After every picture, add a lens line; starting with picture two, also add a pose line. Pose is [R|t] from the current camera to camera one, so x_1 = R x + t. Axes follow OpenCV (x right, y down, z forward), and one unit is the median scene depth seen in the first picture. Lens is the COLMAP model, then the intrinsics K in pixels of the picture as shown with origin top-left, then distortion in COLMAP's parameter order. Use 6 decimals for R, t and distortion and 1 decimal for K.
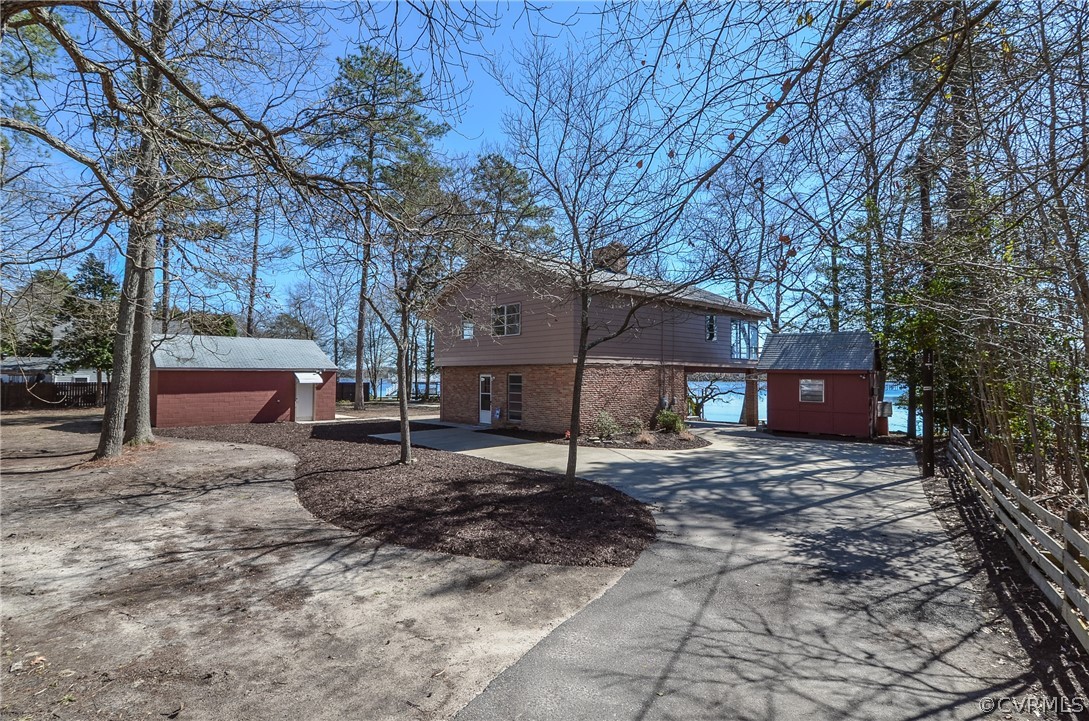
lens RADIAL K [[527.3, 0, 545.7], [0, 527.3, 357.4], [0, 0, 1]] dist [-0.002658, -0.000313]
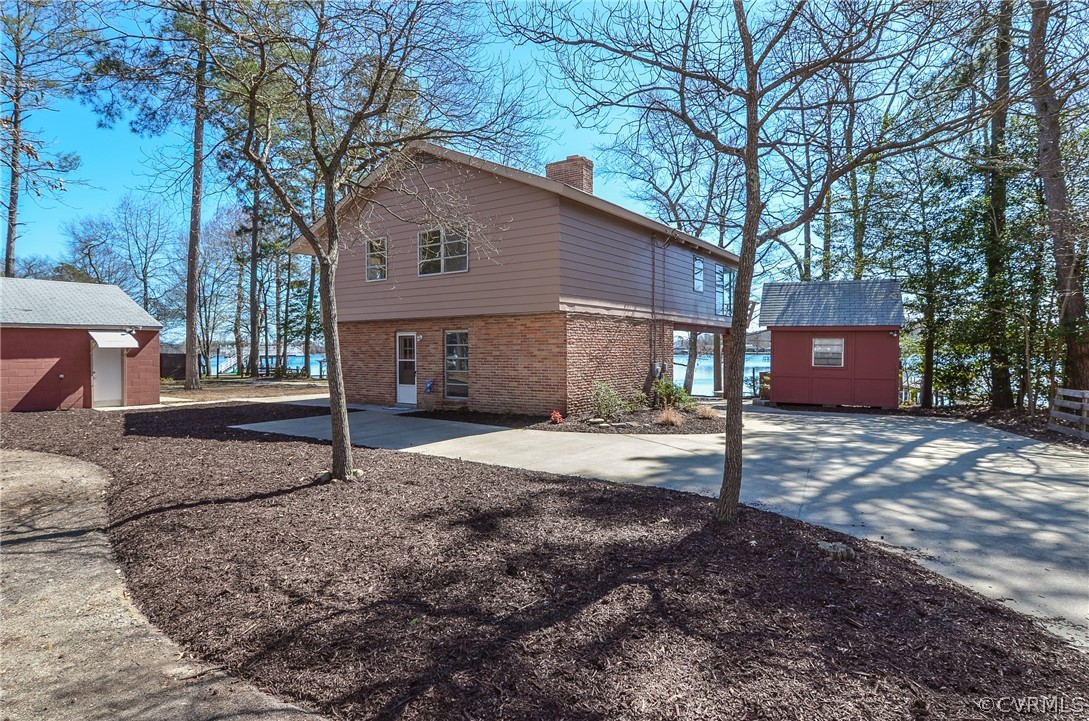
lens RADIAL K [[587.0, 0, 541.2], [0, 587.0, 359.7], [0, 0, 1]] dist [-0.013171, -0.000244]
pose [[0.975372, -0.008822, 0.220389, -0.116333], [-0.002413, 0.998713, 0.050655, 0.030104], [-0.220552, -0.049939, 0.974096, 0.227905]]
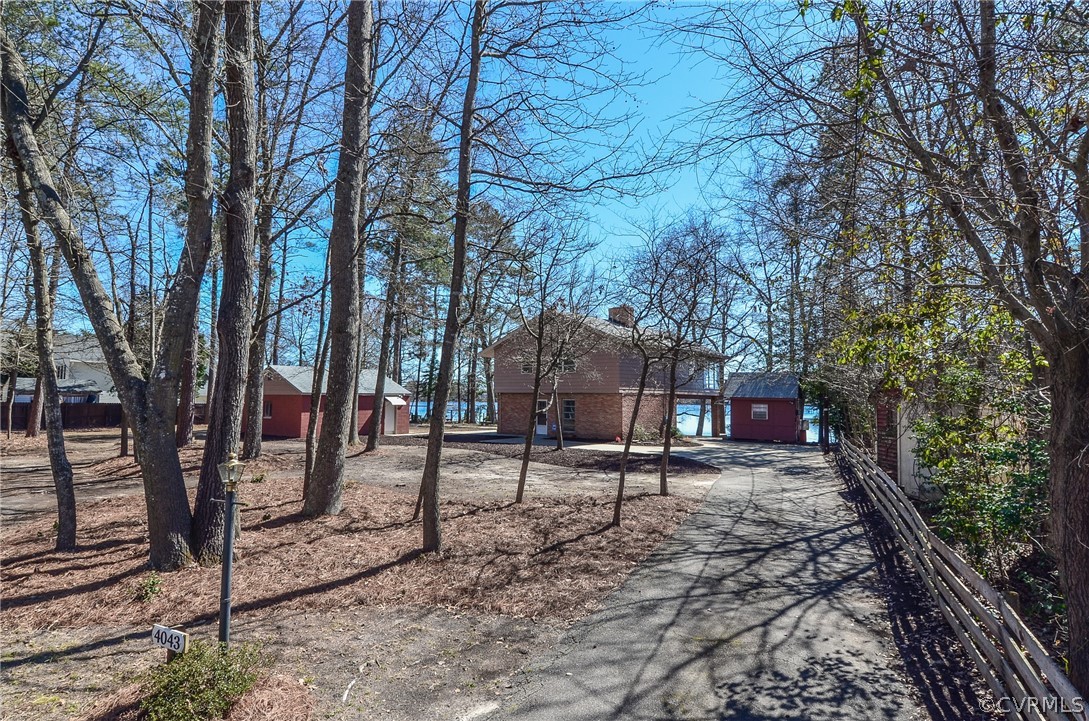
lens RADIAL K [[587.0, 0, 544.1], [0, 587.0, 362.7], [0, 0, 1]] dist [-0.013171, -0.000244]
pose [[0.987545, 0.016441, 0.156474, -0.367594], [-0.012075, 0.999512, -0.028809, -0.020771], [-0.156871, 0.026561, 0.987262, -0.558320]]
